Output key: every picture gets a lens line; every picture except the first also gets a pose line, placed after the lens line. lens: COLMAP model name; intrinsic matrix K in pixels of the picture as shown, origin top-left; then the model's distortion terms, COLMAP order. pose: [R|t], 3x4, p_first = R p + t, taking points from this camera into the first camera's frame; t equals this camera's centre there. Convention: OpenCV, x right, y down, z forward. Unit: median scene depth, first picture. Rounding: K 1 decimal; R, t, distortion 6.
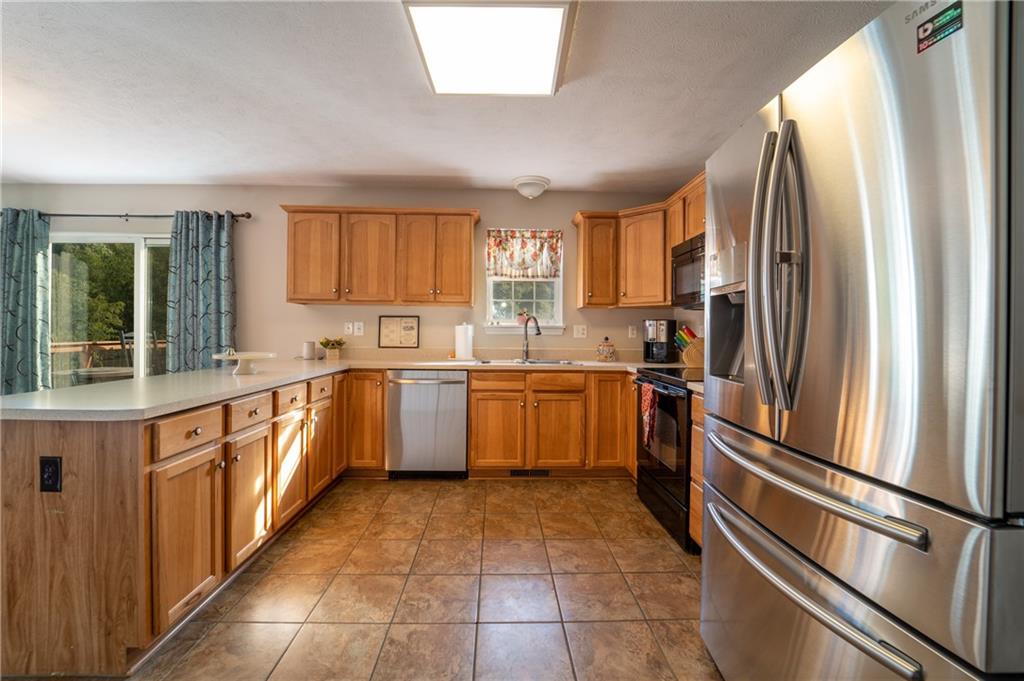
lens RADIAL K [[419.5, 0, 510.7], [0, 419.5, 332.8], [0, 0, 1]] dist [-0.022911, -0.000126]
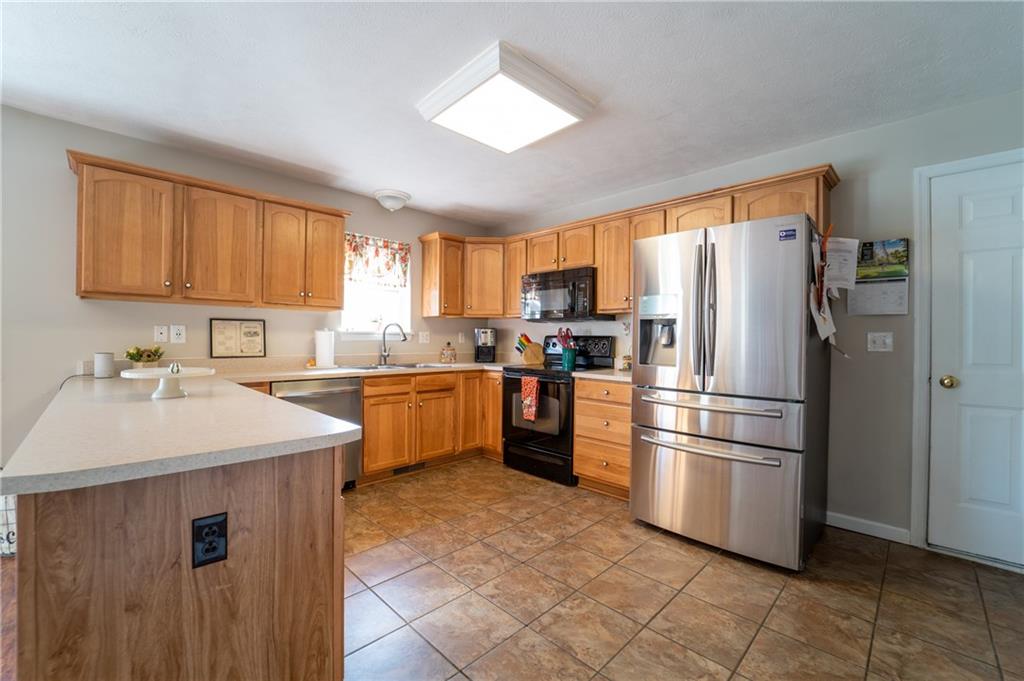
lens RADIAL K [[415.0, 0, 512.0], [0, 415.0, 340.5], [0, 0, 1]] dist [-0.022117, -0.004274]
pose [[0.730390, -0.006035, 0.683004, -0.504809], [-0.000576, 0.999955, 0.009452, -0.006753], [-0.683030, -0.007297, 0.730354, 0.040533]]
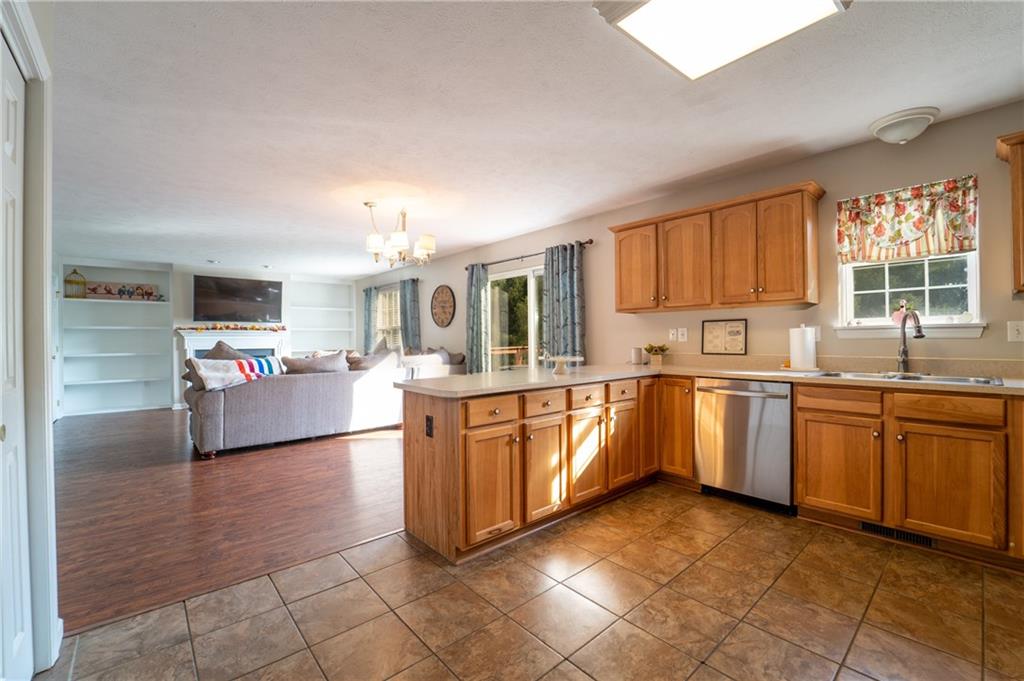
lens RADIAL K [[427.2, 0, 514.5], [0, 427.2, 338.2], [0, 0, 1]] dist [-0.022699, -0.000027]
pose [[0.638844, -0.015836, -0.769173, 0.186448], [0.014751, 0.999856, -0.008333, 0.001254], [0.769195, -0.006022, 0.638986, 0.059113]]
